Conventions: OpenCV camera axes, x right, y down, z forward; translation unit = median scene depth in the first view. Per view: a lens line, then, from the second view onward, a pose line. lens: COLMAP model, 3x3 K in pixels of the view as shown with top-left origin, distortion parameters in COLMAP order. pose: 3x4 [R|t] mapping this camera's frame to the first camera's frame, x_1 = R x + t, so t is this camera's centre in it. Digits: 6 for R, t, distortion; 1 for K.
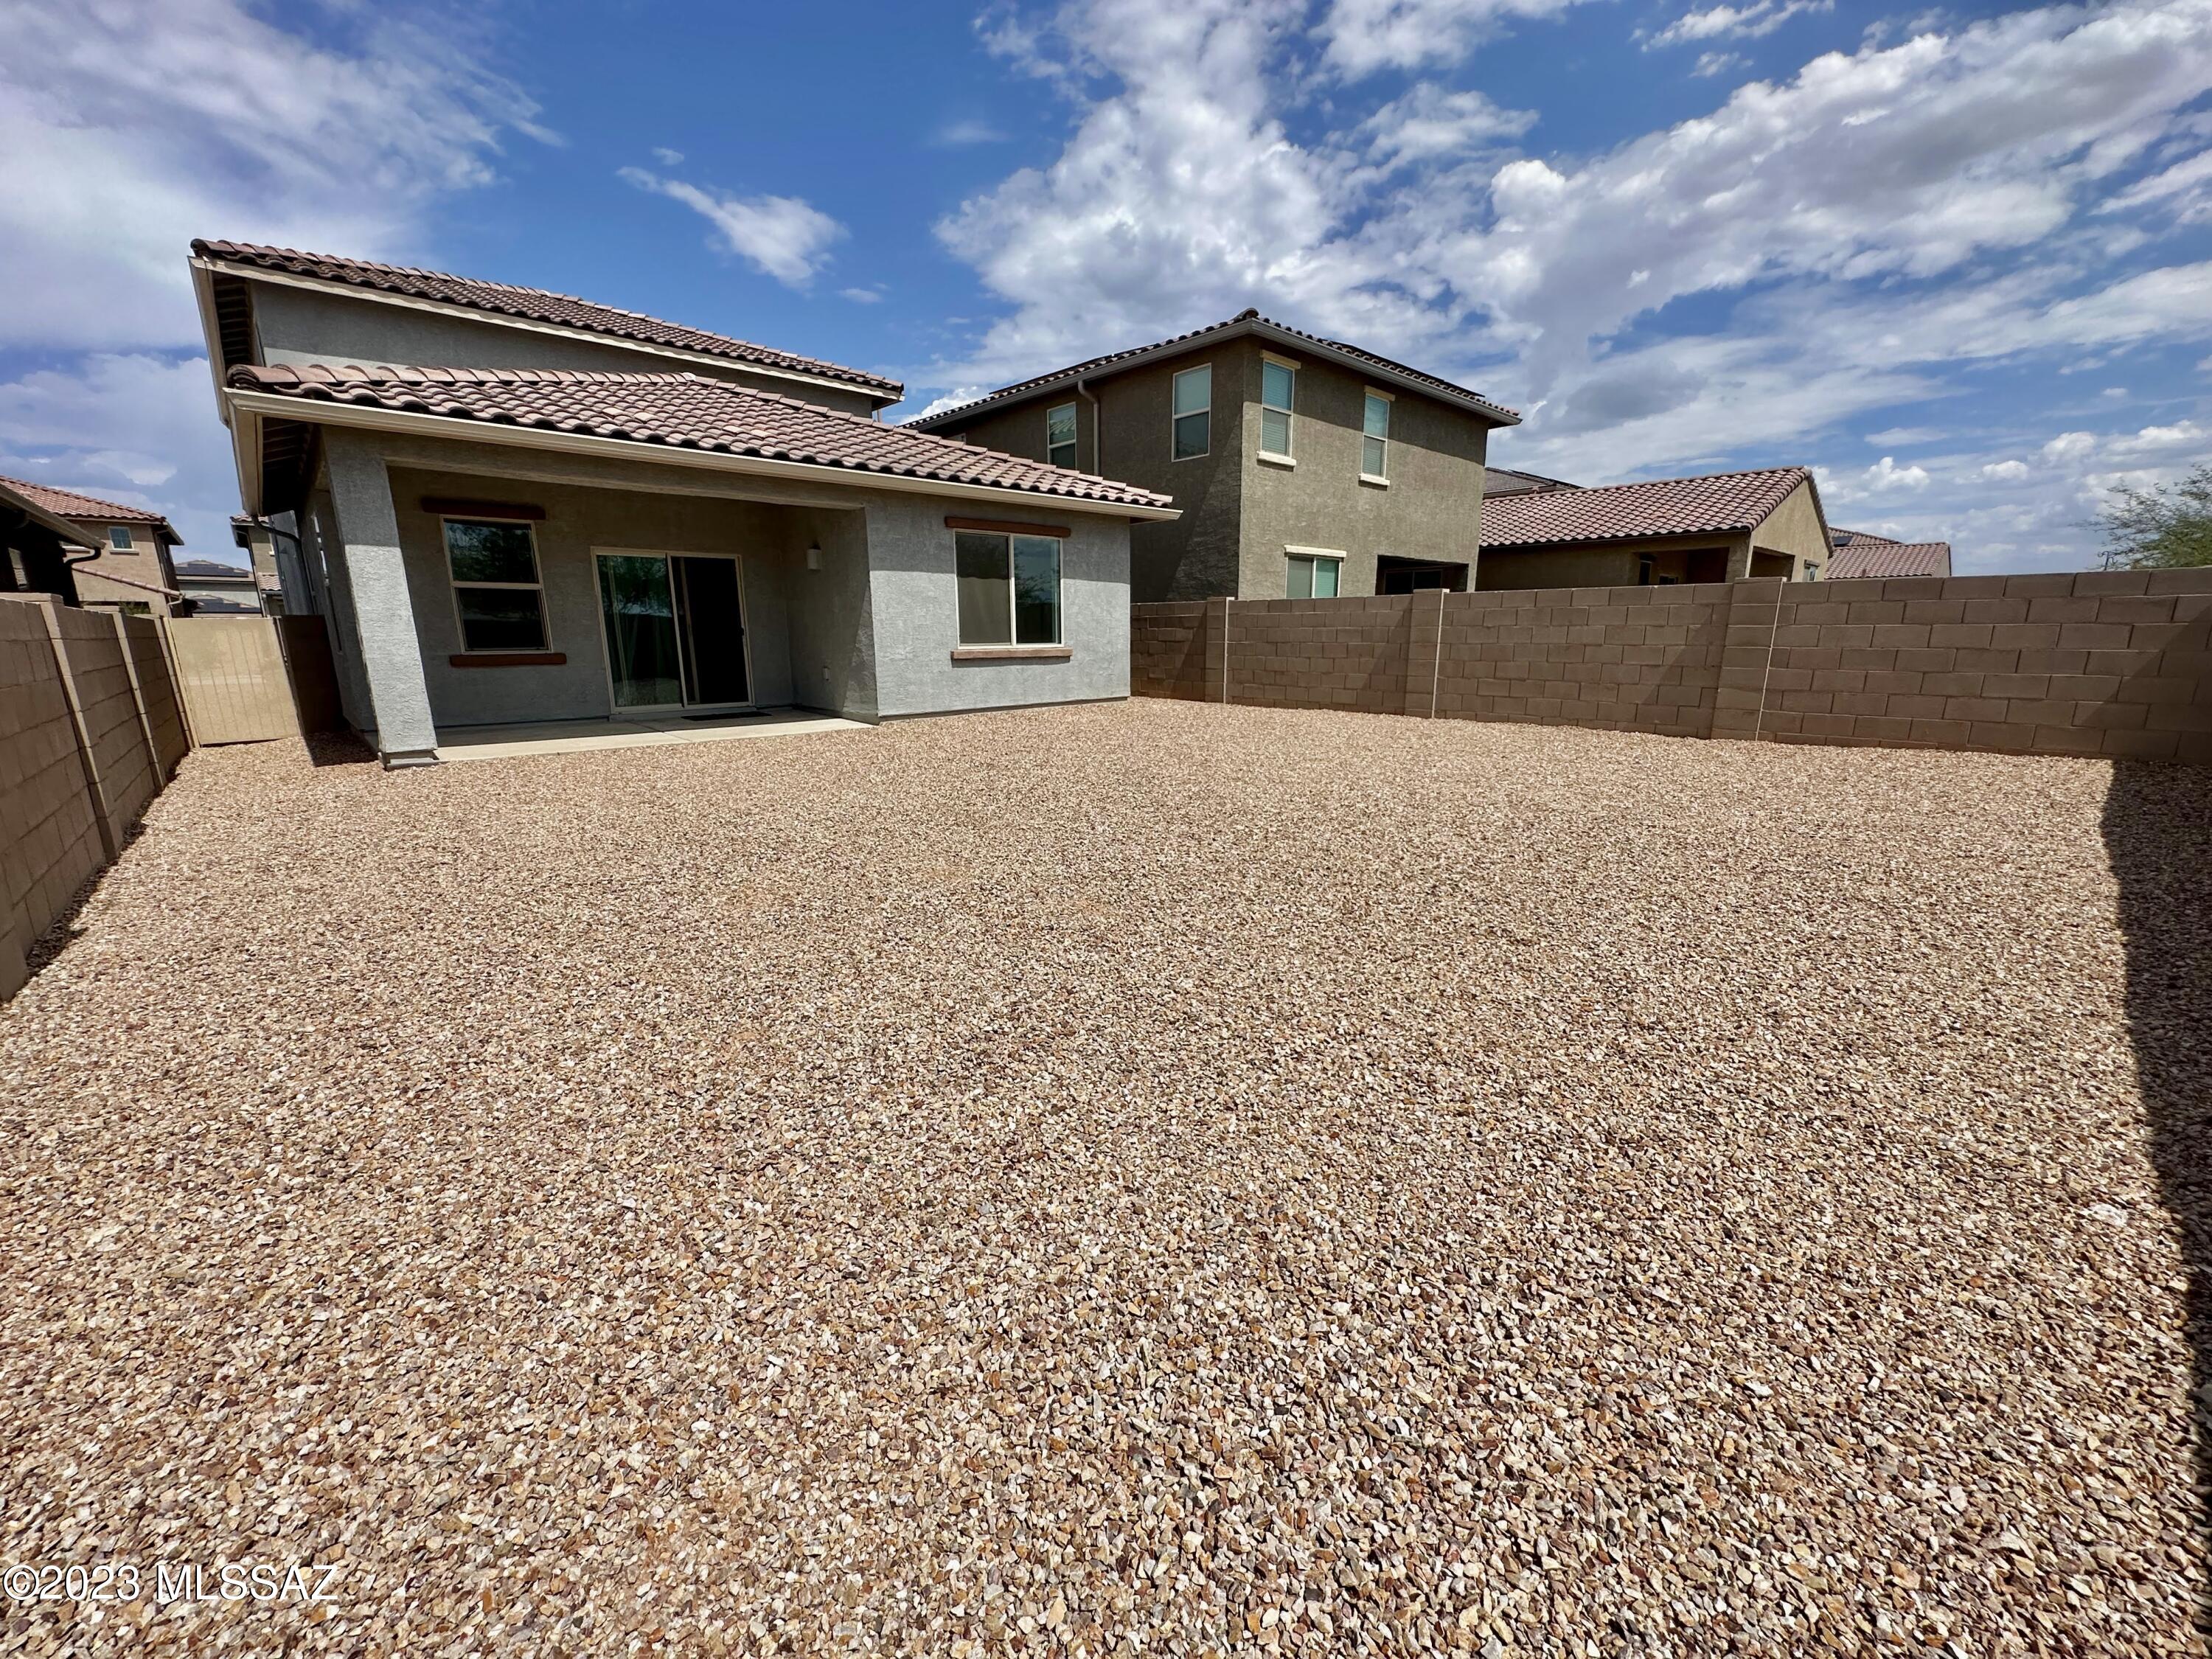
lens RADIAL K [[883.3, 0, 1109.1], [0, 883.3, 833.0], [0, 0, 1]] dist [-0.001264, 0.000584]
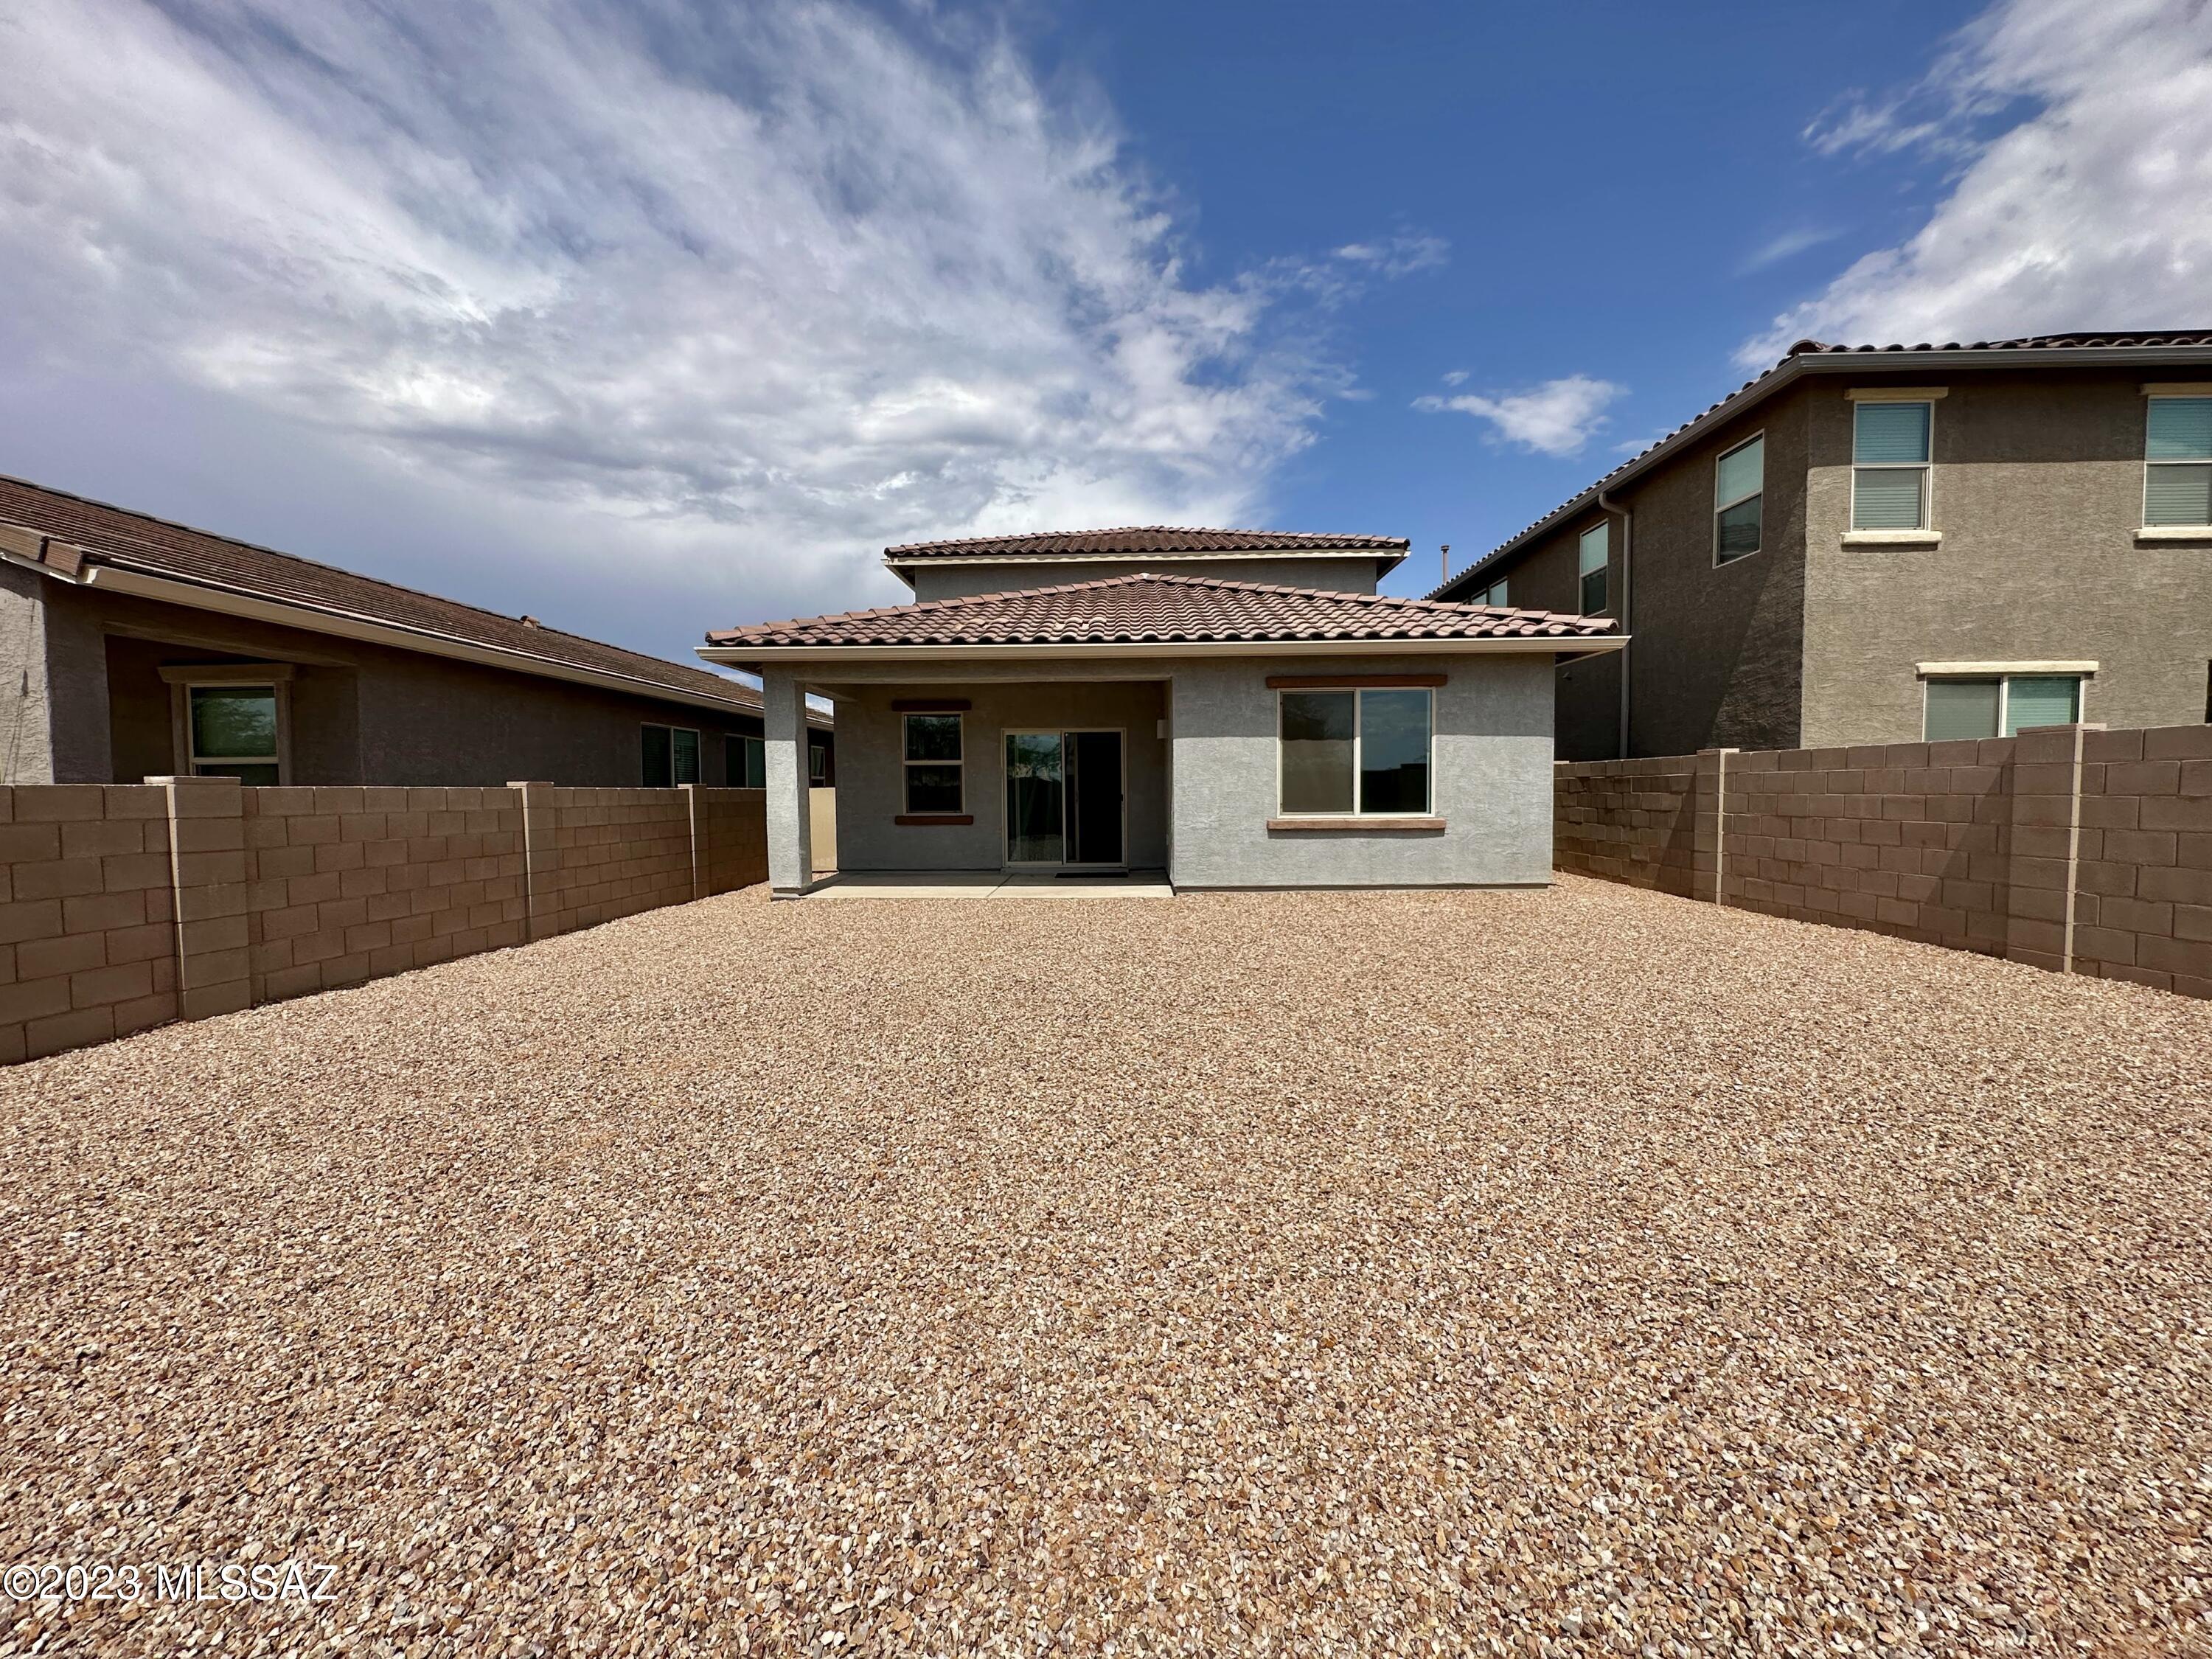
lens RADIAL K [[883.3, 0, 1109.1], [0, 883.3, 833.0], [0, 0, 1]] dist [-0.001264, 0.000584]
pose [[0.710977, 0.033488, -0.702417, 0.308616], [-0.152785, 0.982361, -0.107813, -0.066560], [0.686417, 0.183971, 0.703553, 0.240458]]
